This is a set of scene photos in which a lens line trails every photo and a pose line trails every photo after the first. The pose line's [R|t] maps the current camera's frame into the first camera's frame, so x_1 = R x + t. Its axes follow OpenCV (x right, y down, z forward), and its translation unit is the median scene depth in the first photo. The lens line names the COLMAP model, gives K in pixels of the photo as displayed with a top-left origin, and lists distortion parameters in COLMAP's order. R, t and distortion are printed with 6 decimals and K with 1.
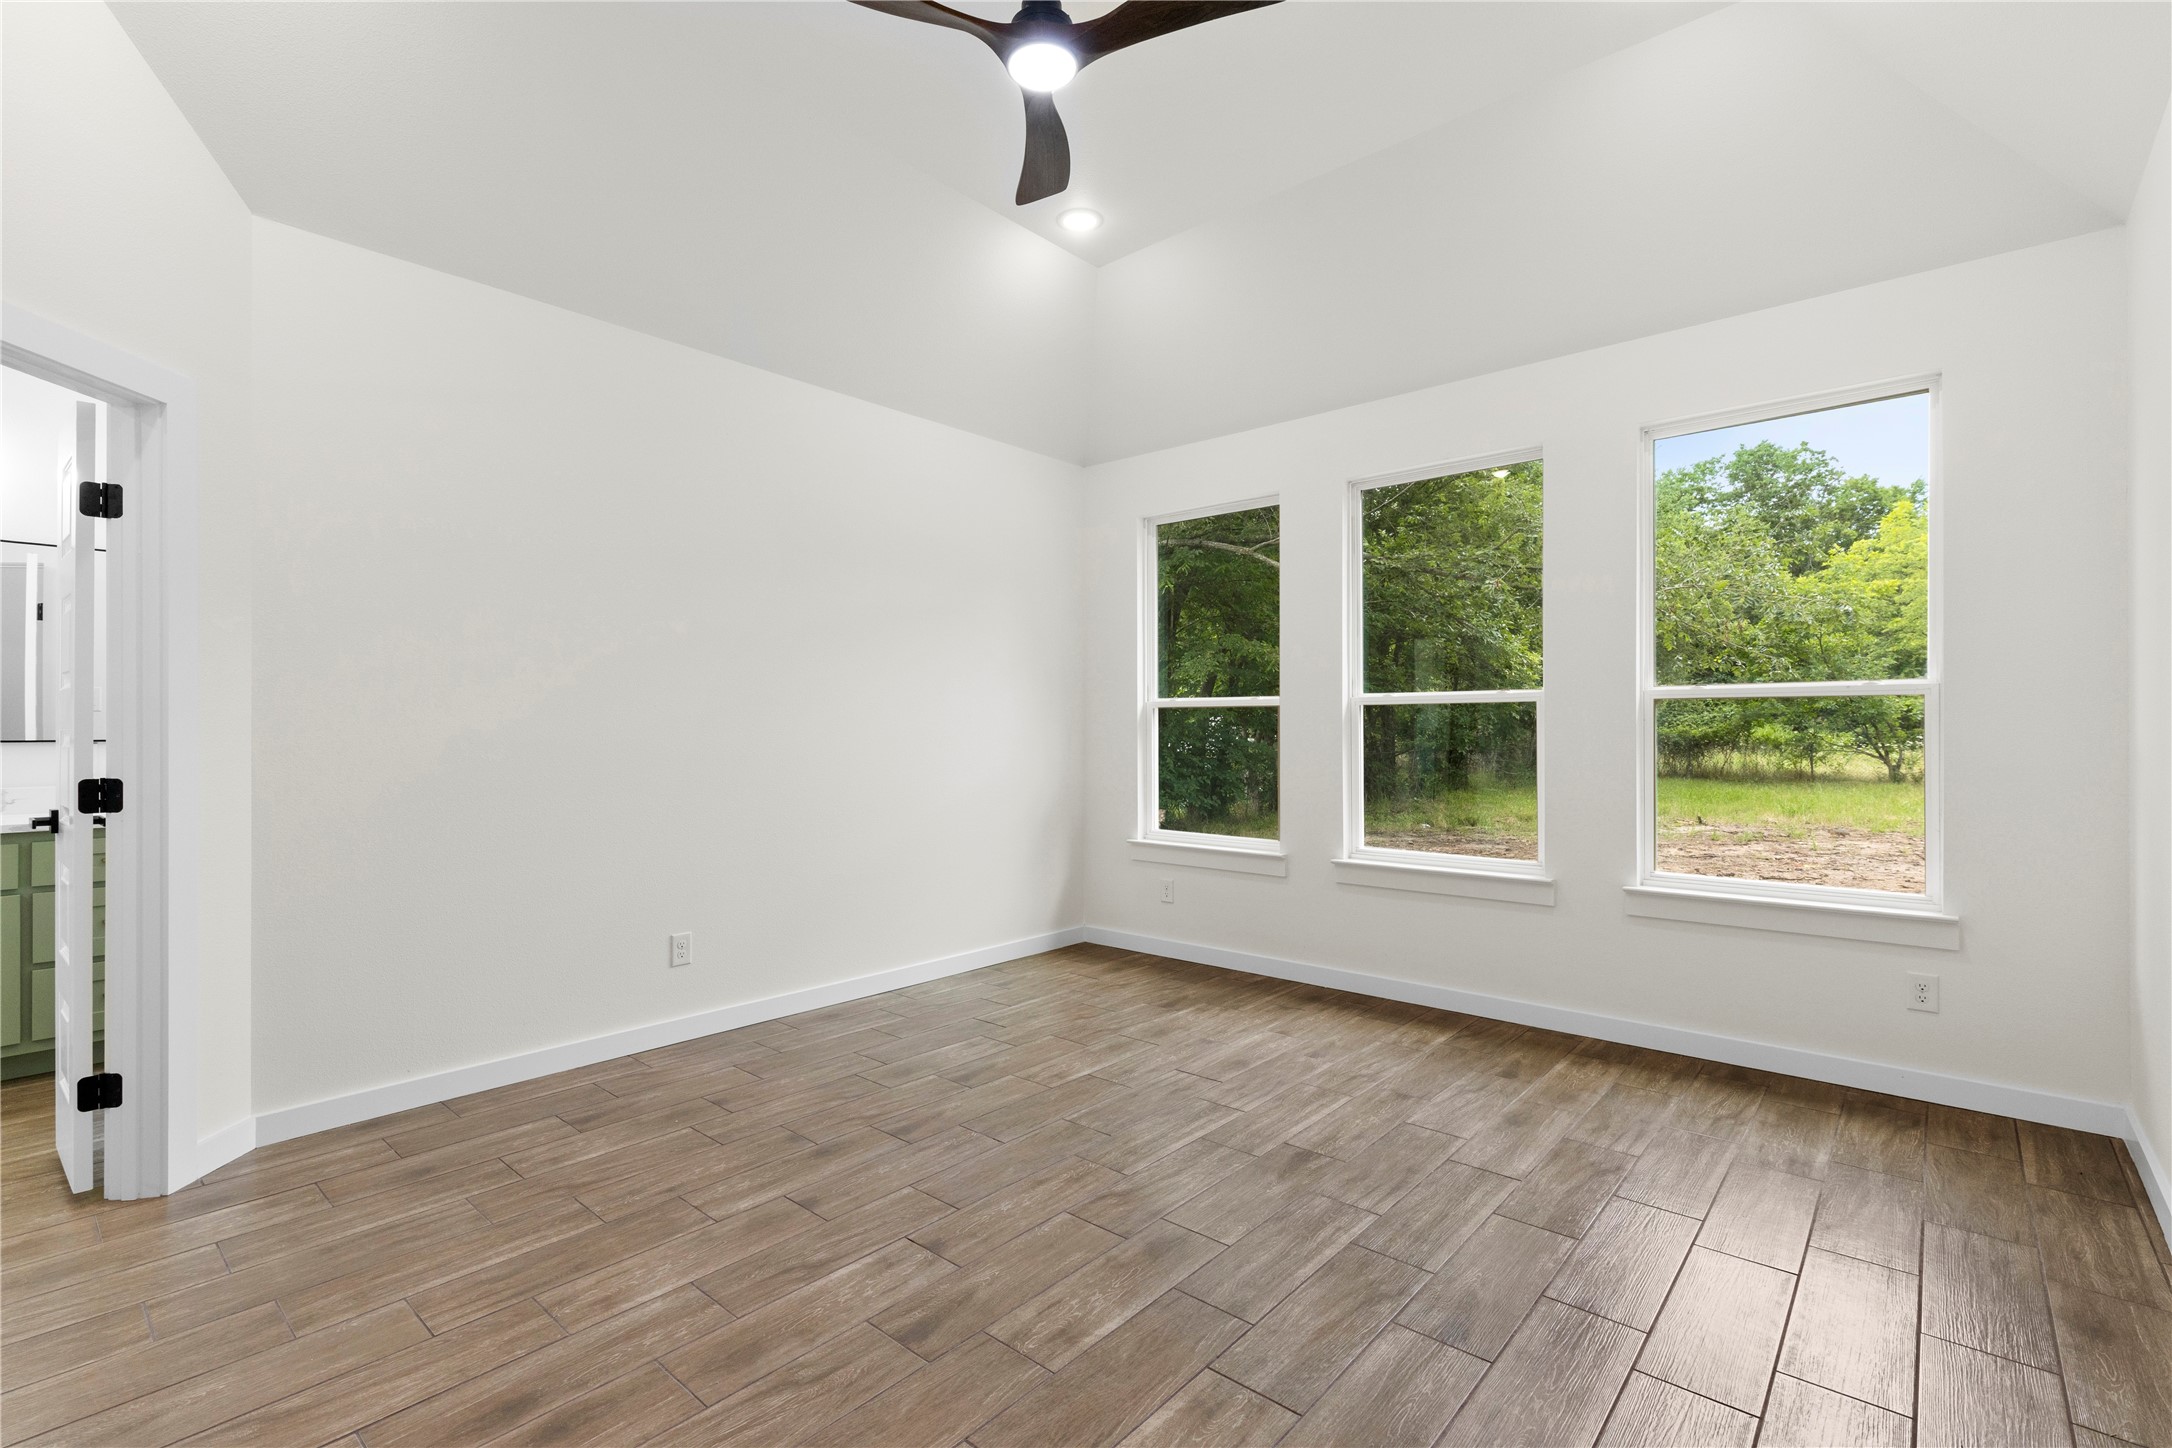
lens RADIAL K [[978.4, 0, 1075.8], [0, 978.4, 733.7], [0, 0, 1]] dist [0.005454, -0.001967]
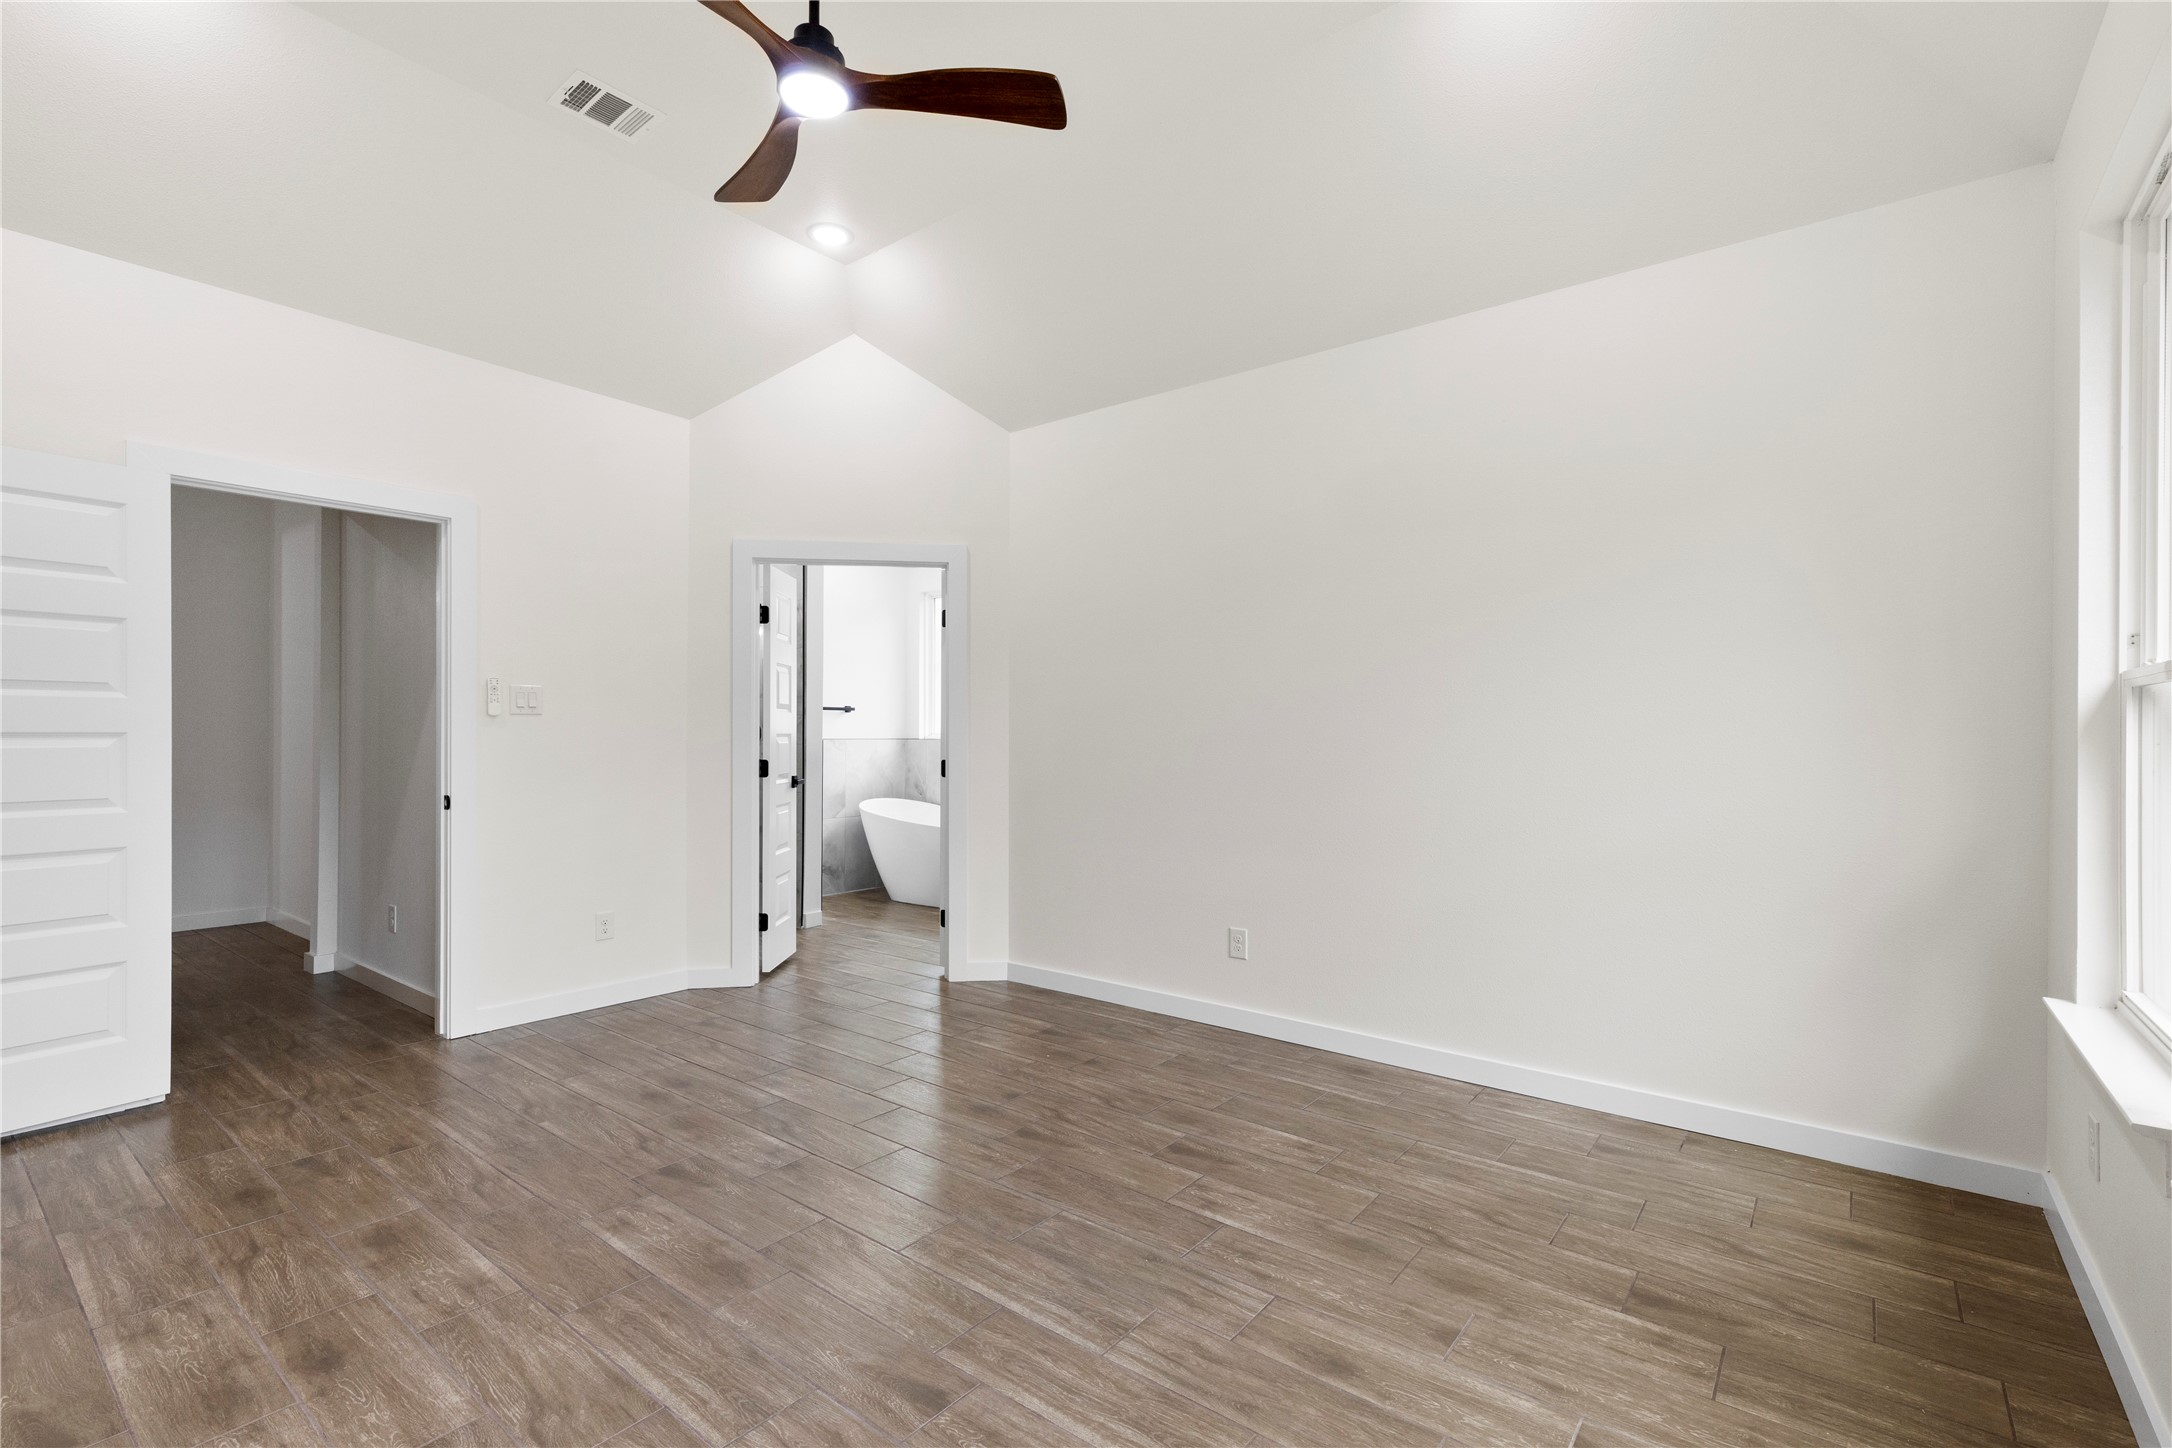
lens RADIAL K [[978.4, 0, 1093.4], [0, 978.4, 737.3], [0, 0, 1]] dist [0.005454, -0.001967]
pose [[0.058051, 0.005017, -0.998301, 0.769354], [-0.008356, 0.999955, 0.004540, -0.007523], [0.998279, 0.008079, 0.058090, 0.930070]]
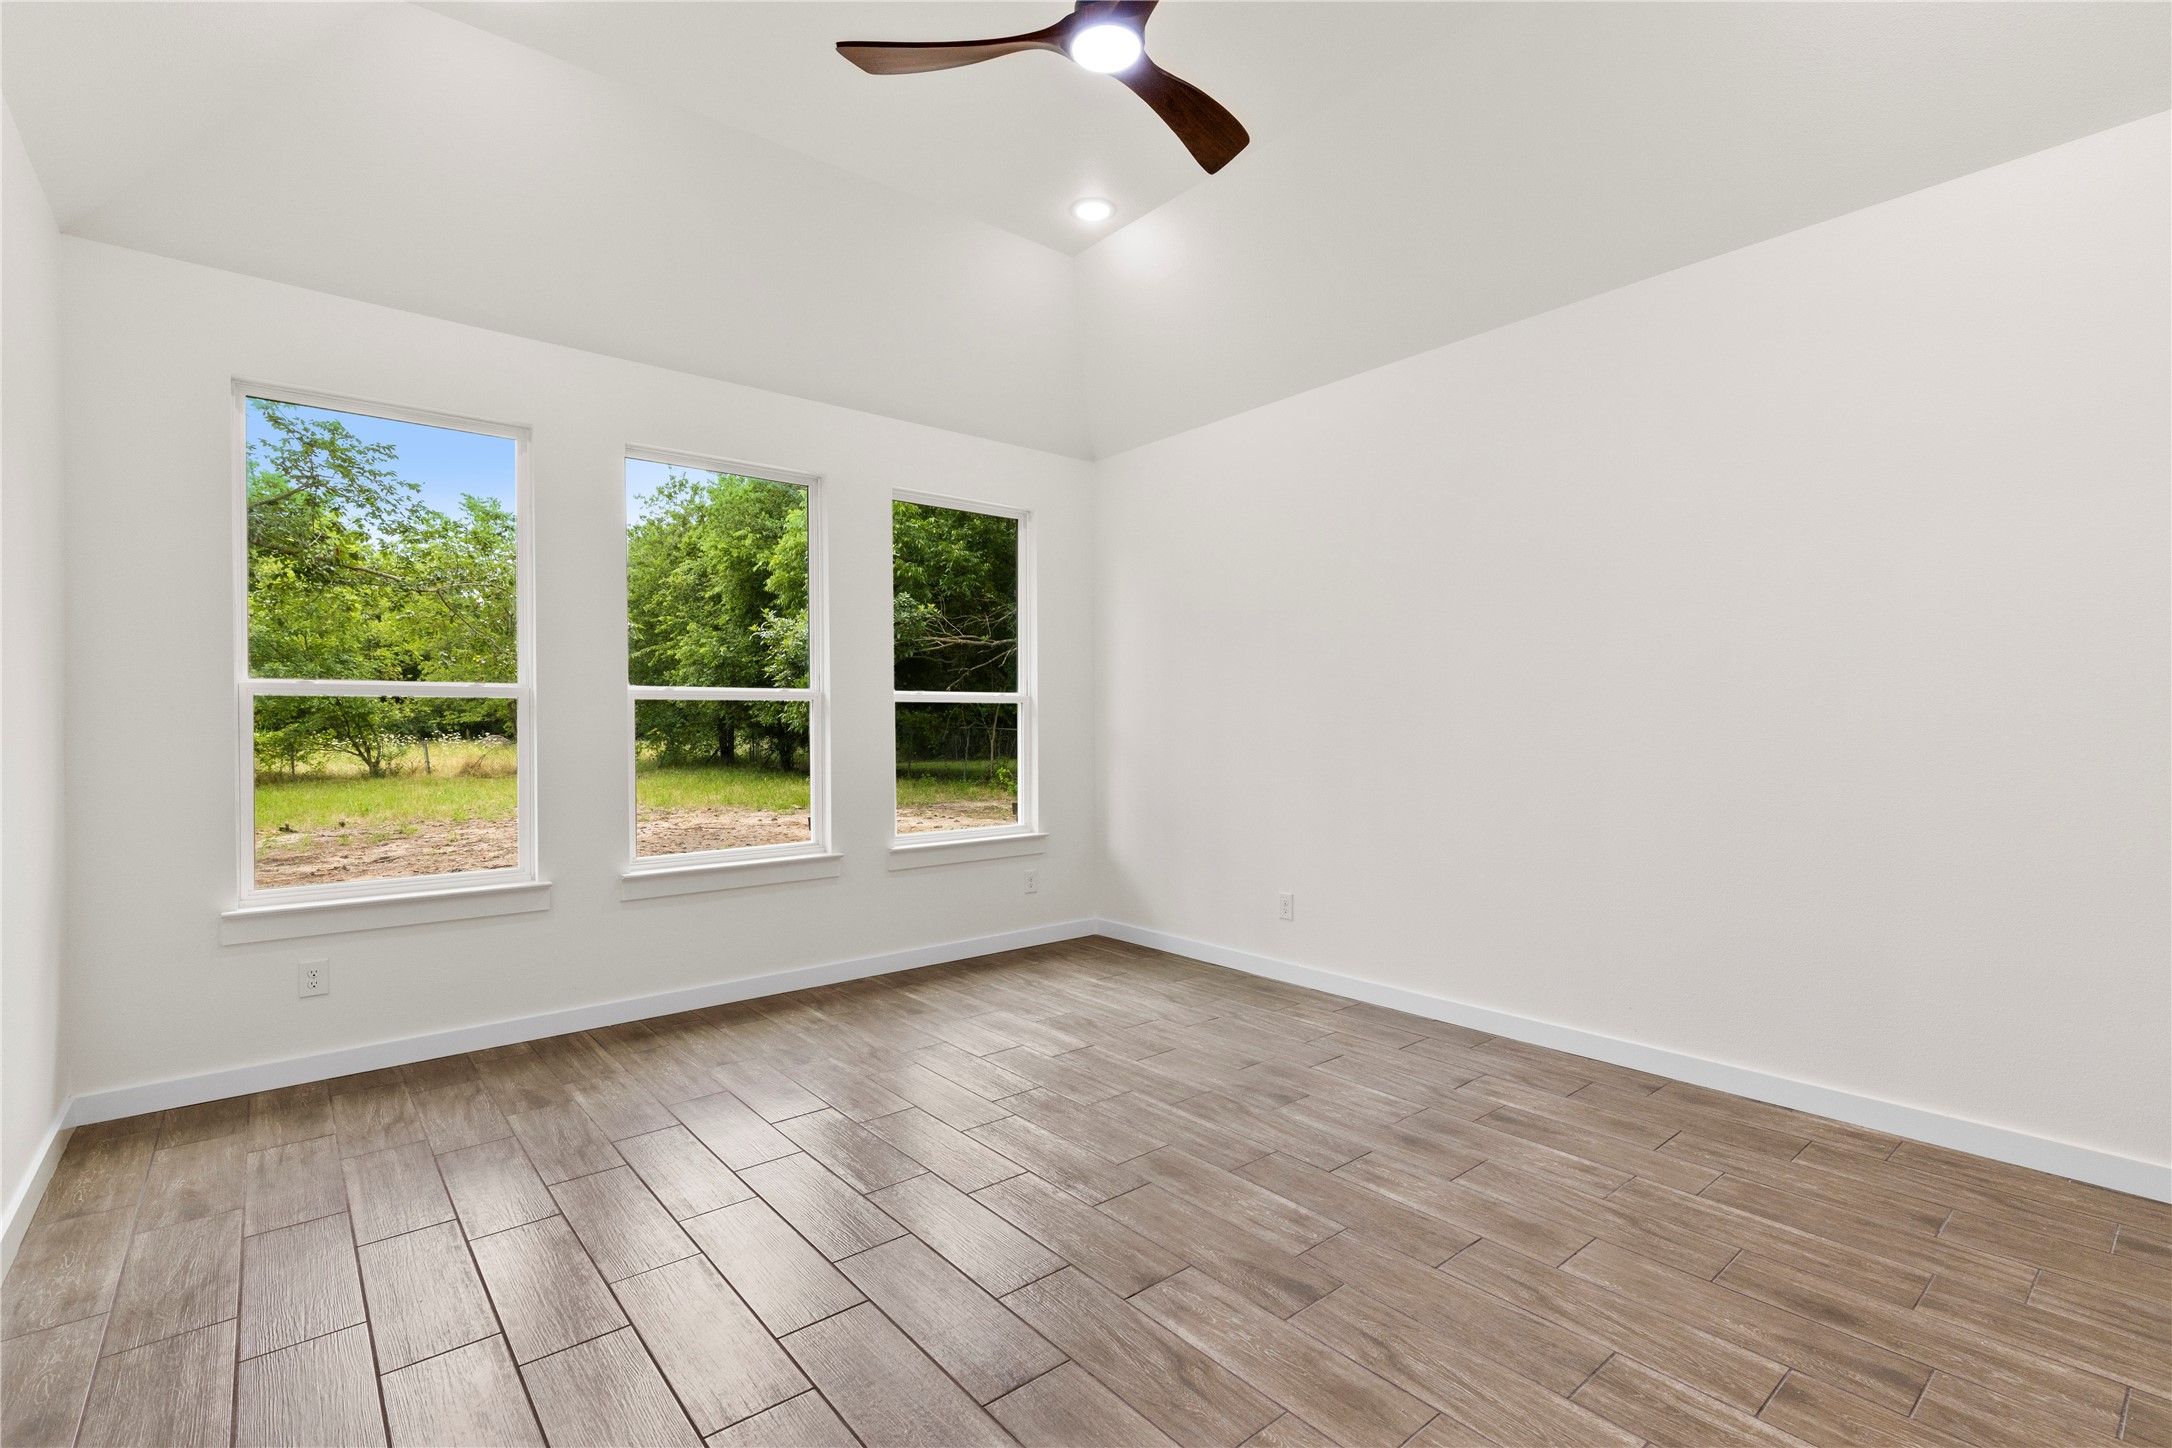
lens RADIAL K [[978.4, 0, 1089.3], [0, 978.4, 716.4], [0, 0, 1]] dist [0.005454, -0.001967]
pose [[0.150708, 0.006851, 0.988555, -0.765961], [0.010242, 0.999911, -0.008491, -0.000086], [-0.988525, 0.011405, 0.150624, 0.653051]]
